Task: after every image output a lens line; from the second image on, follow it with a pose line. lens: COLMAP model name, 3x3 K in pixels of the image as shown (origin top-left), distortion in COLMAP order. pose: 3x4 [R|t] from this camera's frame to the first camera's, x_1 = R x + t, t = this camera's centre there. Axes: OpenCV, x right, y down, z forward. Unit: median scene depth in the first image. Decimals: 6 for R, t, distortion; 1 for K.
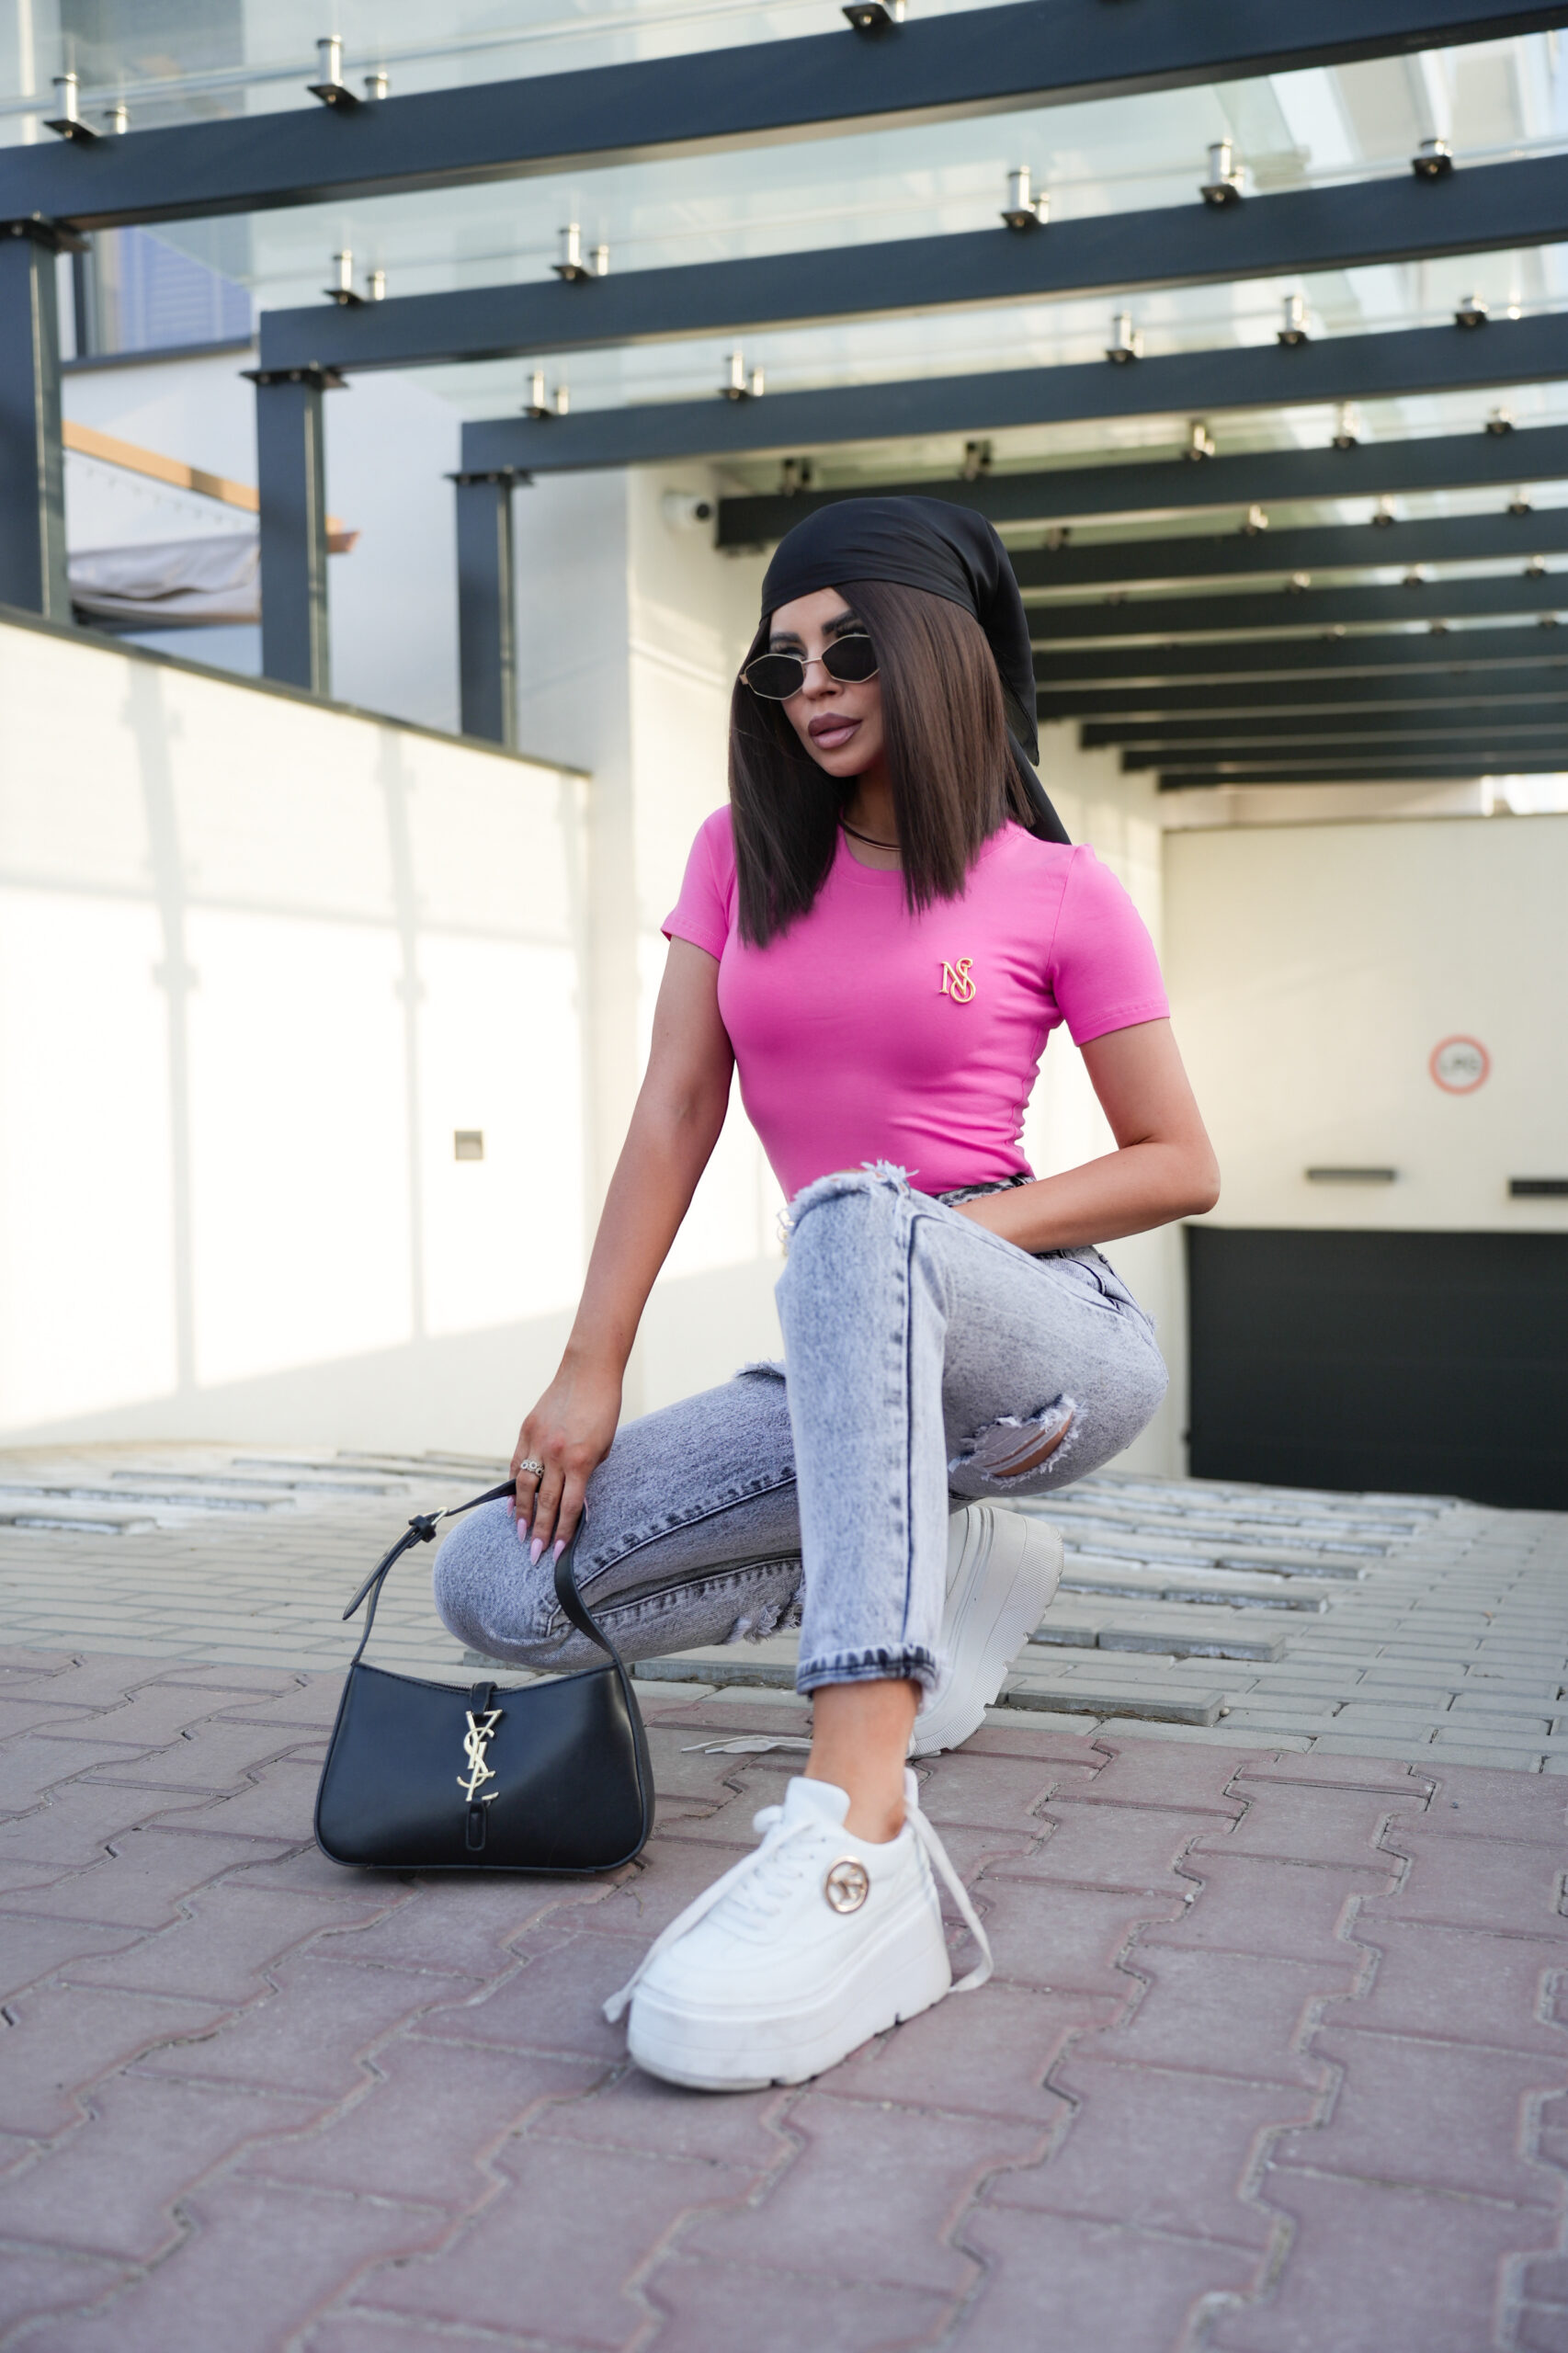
lens RADIAL K [[2563.1, 0, 771.6], [0, 2563.1, 1173.3], [0, 0, 1]] dist [0.070407, 0.000000]
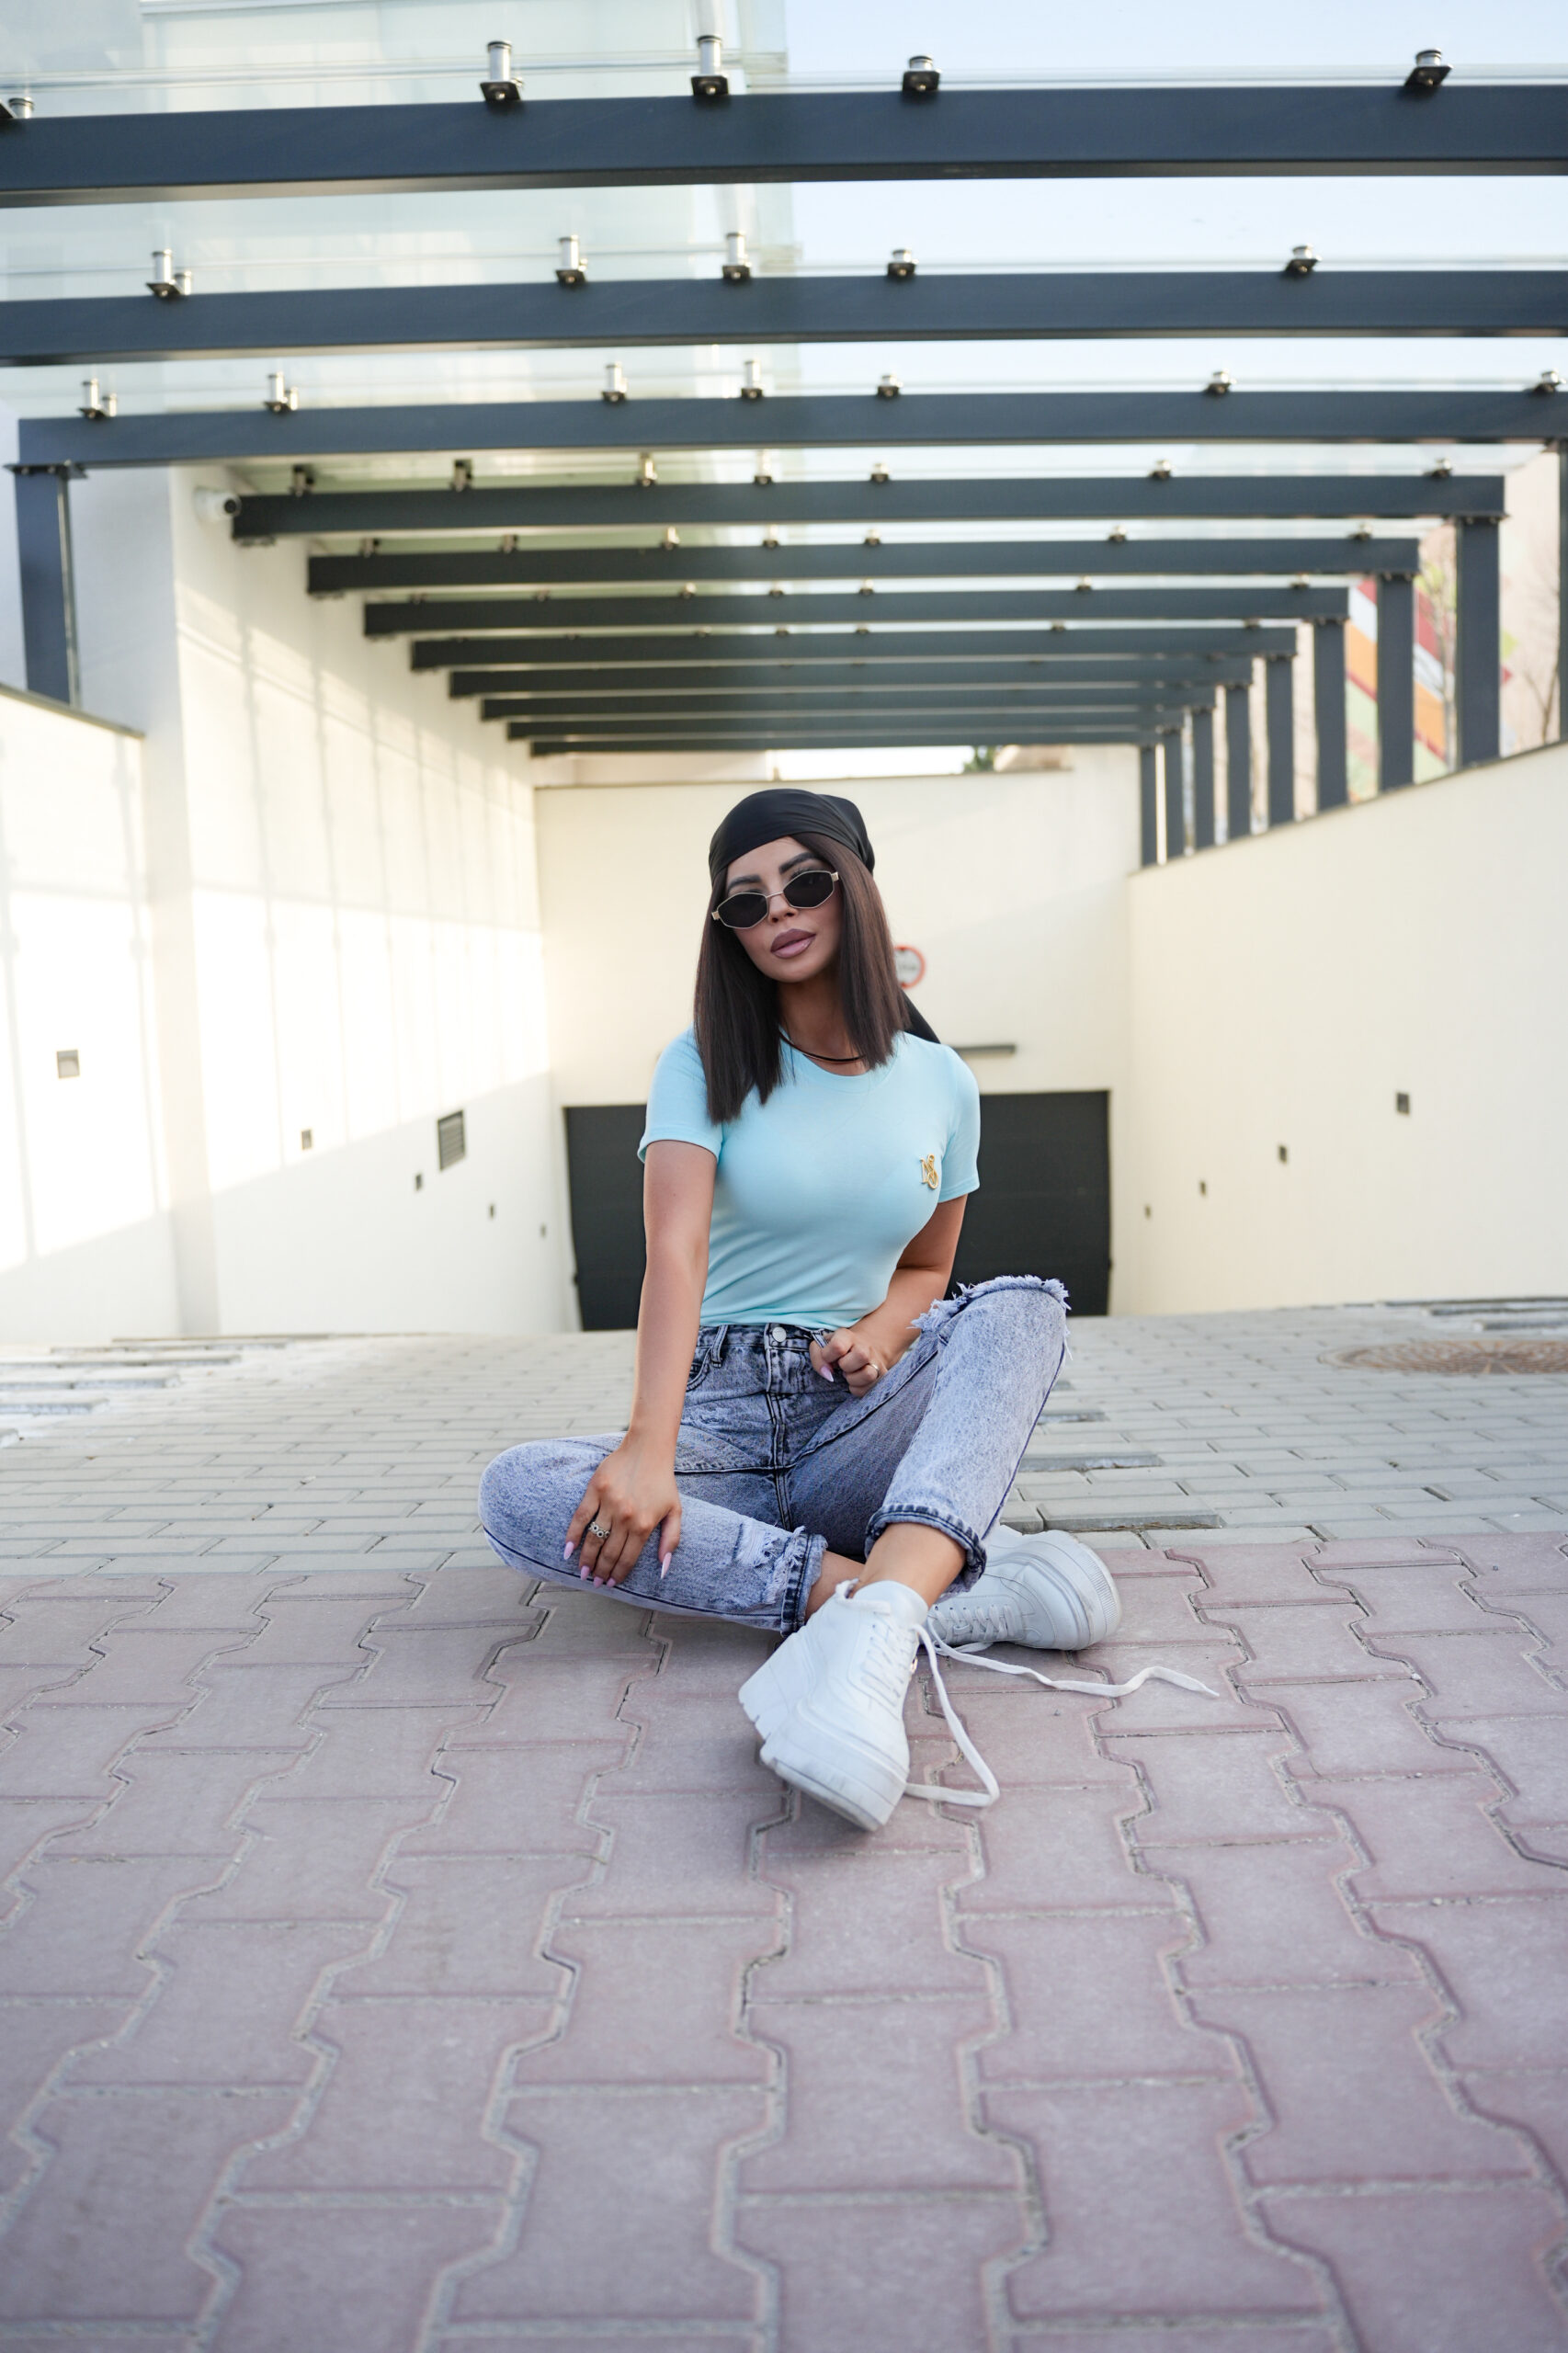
lens RADIAL K [[2022.9, 0, 782.3], [0, 2022.9, 1168.9], [0, 0, 1]] dist [-0.102165, 0.038065]
pose [[0.935961, -0.052984, 0.348095, -0.129129], [0.034412, 0.997645, 0.059327, -0.006226], [-0.350419, -0.043549, 0.935580, 0.074736]]
